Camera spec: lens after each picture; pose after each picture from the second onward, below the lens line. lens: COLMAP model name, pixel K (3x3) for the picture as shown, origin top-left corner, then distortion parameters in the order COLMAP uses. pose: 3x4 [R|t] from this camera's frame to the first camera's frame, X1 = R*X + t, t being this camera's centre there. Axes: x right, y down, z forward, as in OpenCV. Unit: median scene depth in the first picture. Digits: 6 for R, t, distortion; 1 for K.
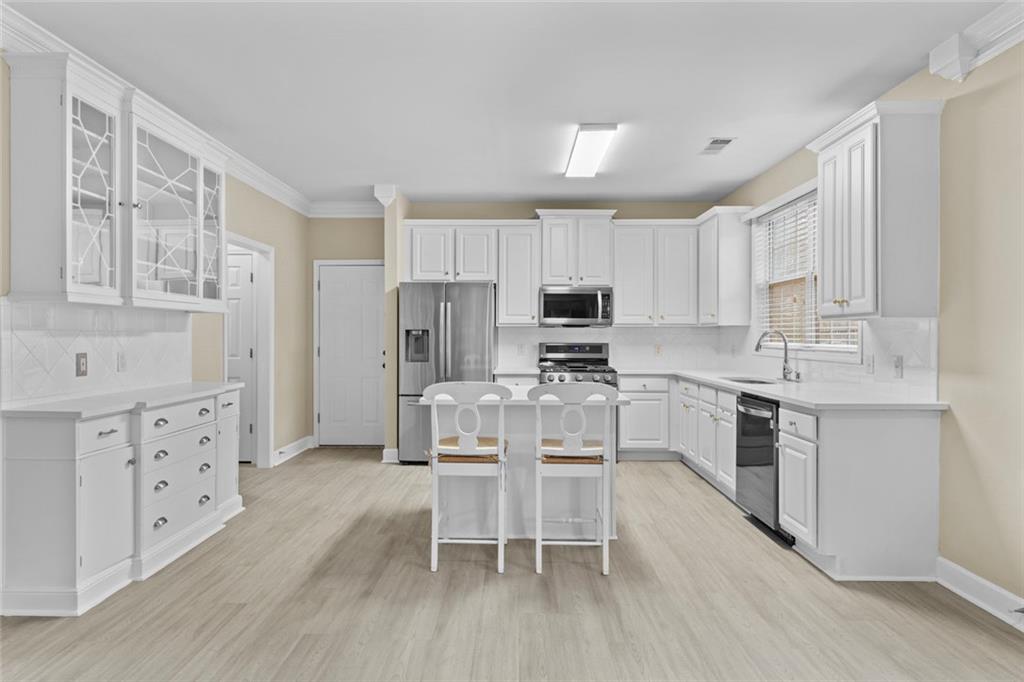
lens RADIAL K [[566.8, 0, 509.7], [0, 566.8, 337.4], [0, 0, 1]] dist [-0.005749, -0.000357]
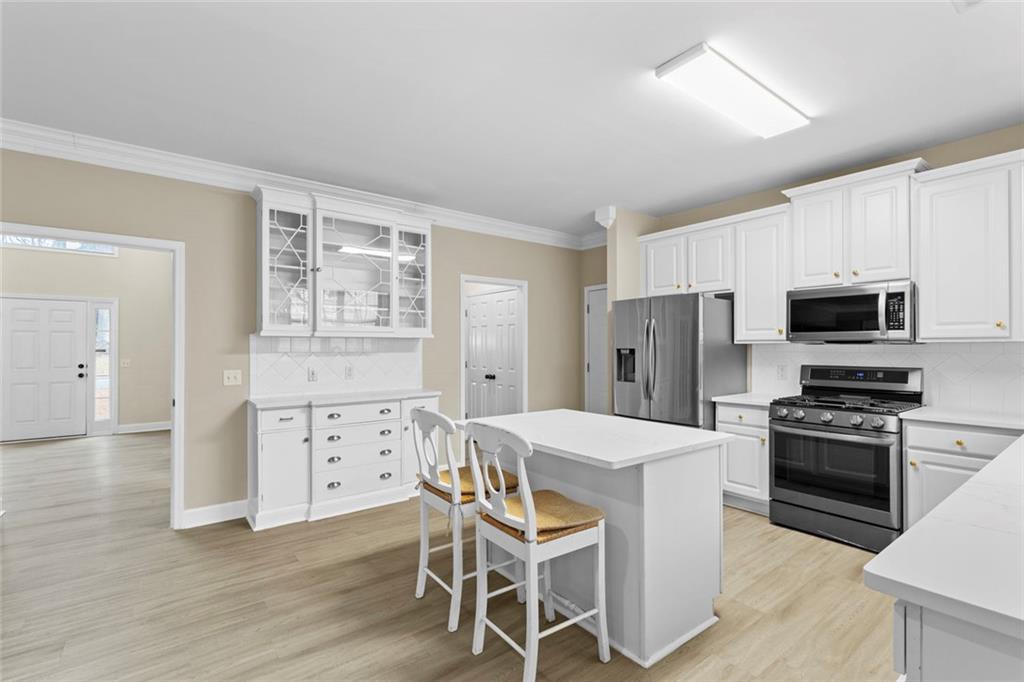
lens RADIAL K [[466.3, 0, 509.9], [0, 466.3, 346.0], [0, 0, 1]] dist [0.002511, -0.000046]
pose [[0.616613, -0.006970, -0.787235, 0.475677], [-0.001282, 0.999951, -0.009857, -0.014036], [0.787265, 0.007087, 0.616574, 0.484917]]
